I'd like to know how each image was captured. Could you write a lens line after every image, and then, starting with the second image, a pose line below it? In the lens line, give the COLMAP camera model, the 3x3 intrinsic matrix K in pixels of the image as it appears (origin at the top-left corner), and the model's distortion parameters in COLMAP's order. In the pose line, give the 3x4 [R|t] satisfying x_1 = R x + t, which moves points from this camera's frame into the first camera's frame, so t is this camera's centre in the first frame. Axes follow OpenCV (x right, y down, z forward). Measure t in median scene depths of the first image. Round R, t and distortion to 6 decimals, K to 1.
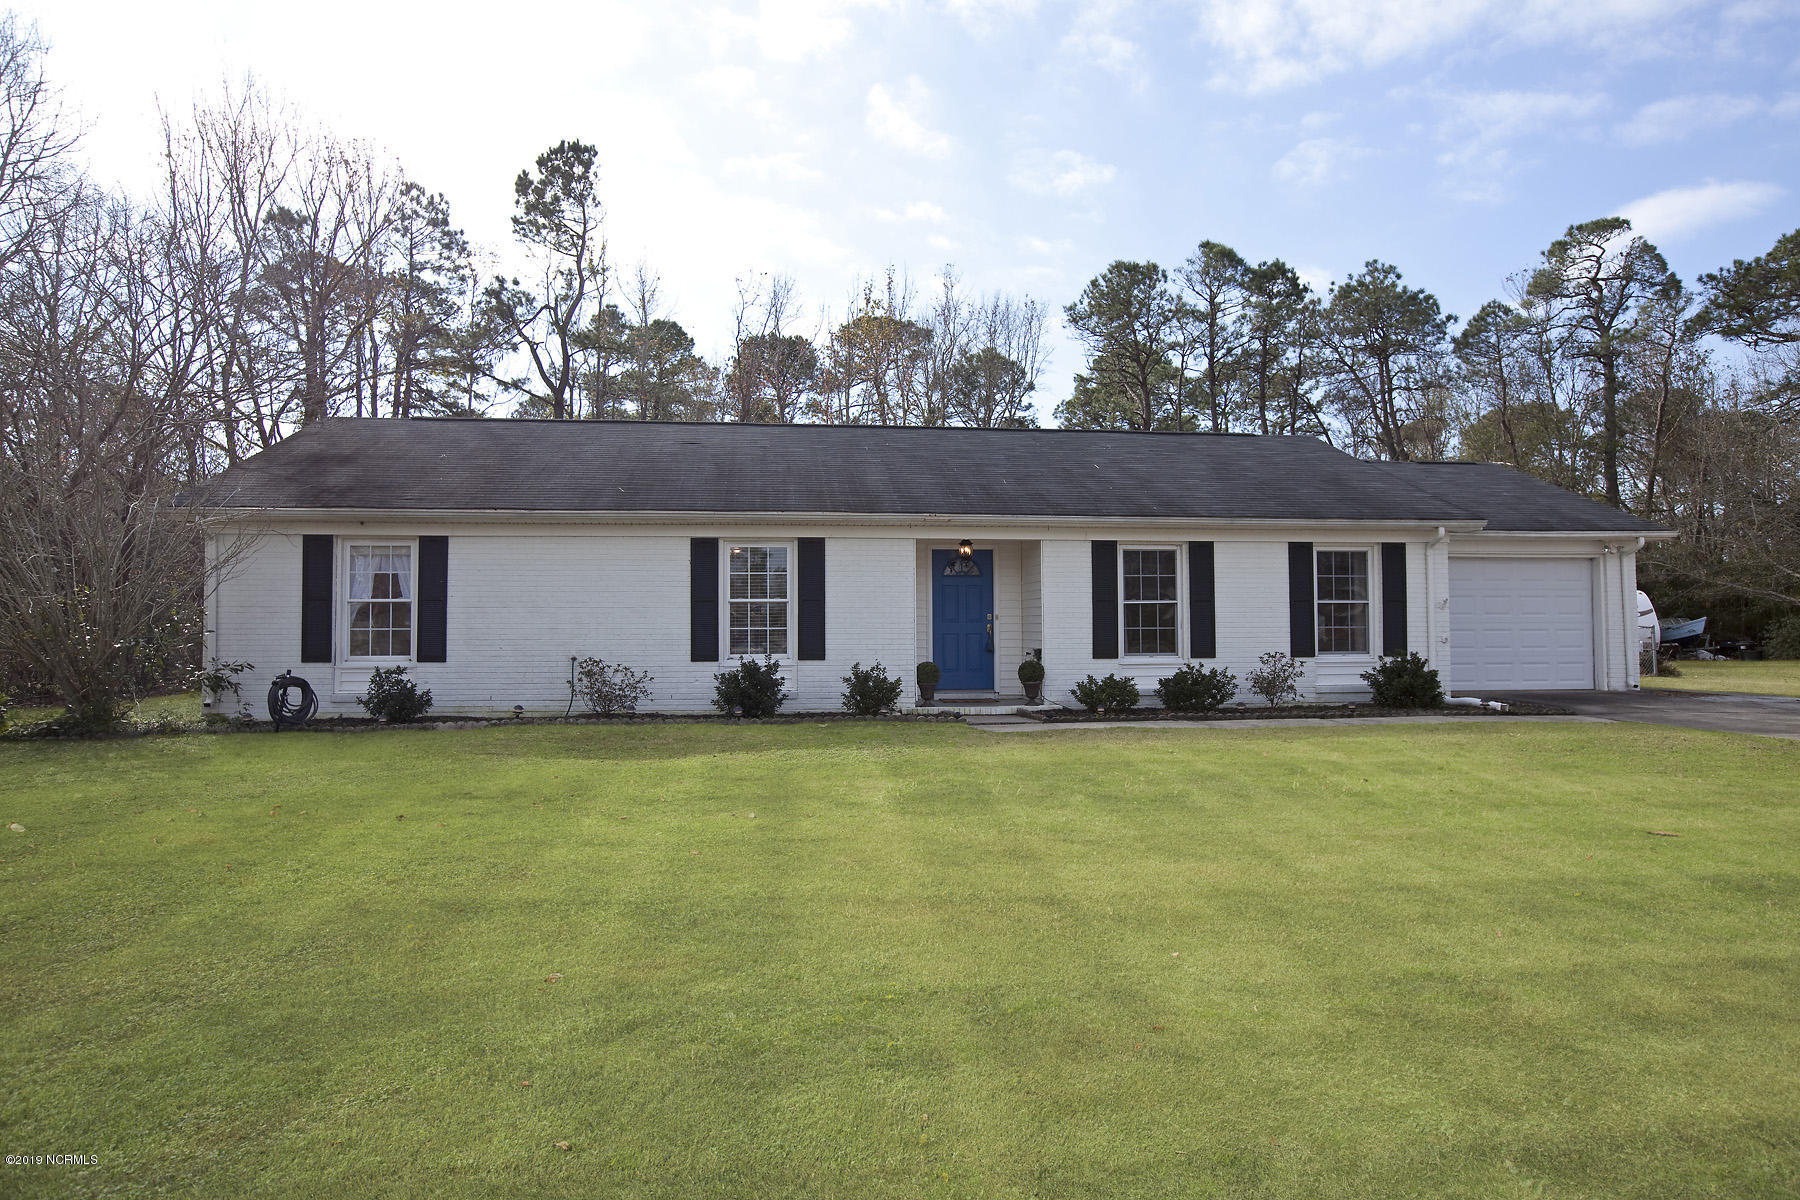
lens RADIAL K [[1140.9, 0, 900.0], [0, 1140.9, 600.0], [0, 0, 1]] dist [-0.030353, 0.038994]
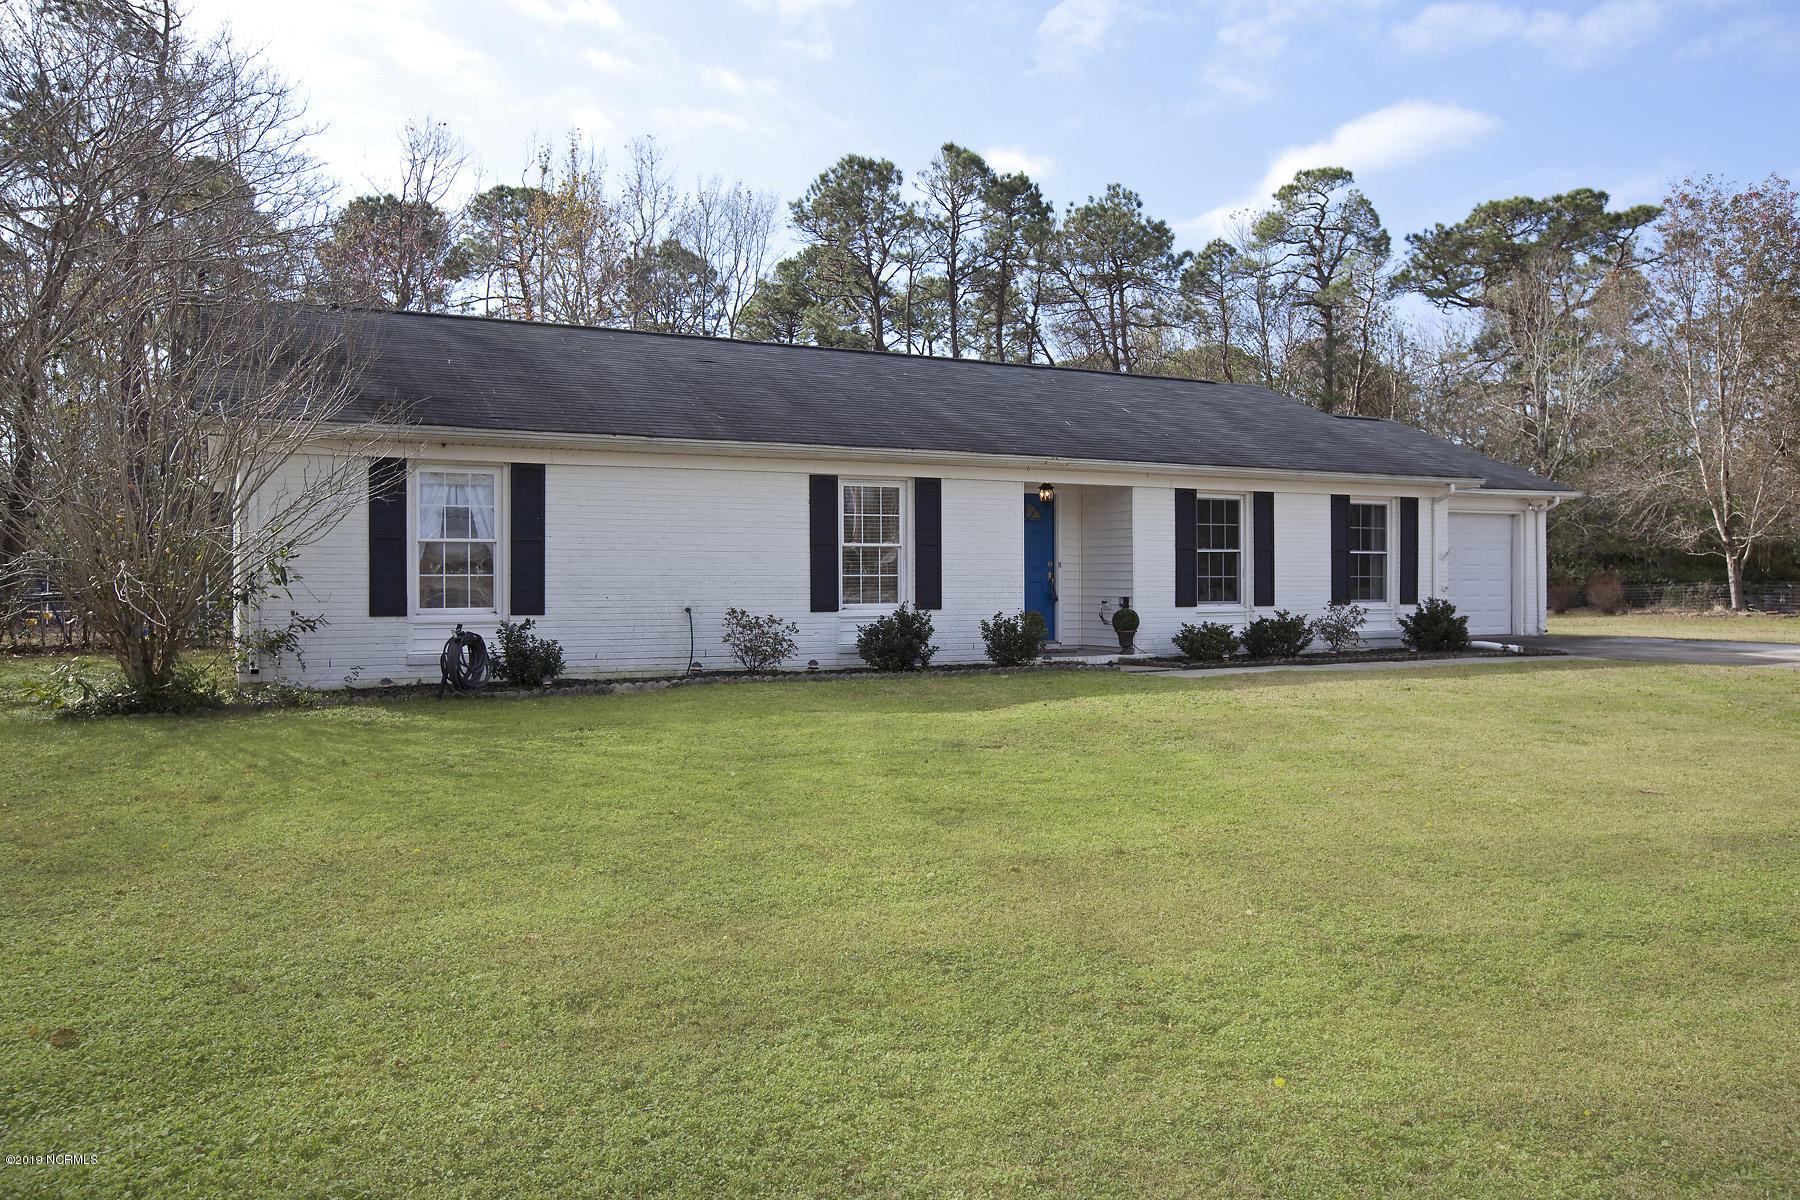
lens RADIAL K [[1378.5, 0, 900.0], [0, 1378.5, 600.0], [0, 0, 1]] dist [-0.010960, 0.000519]
pose [[0.936593, -0.002619, 0.350411, -0.163836], [-0.011973, 0.999149, 0.039470, 0.000173], [-0.350216, -0.041163, 0.935764, -0.014773]]
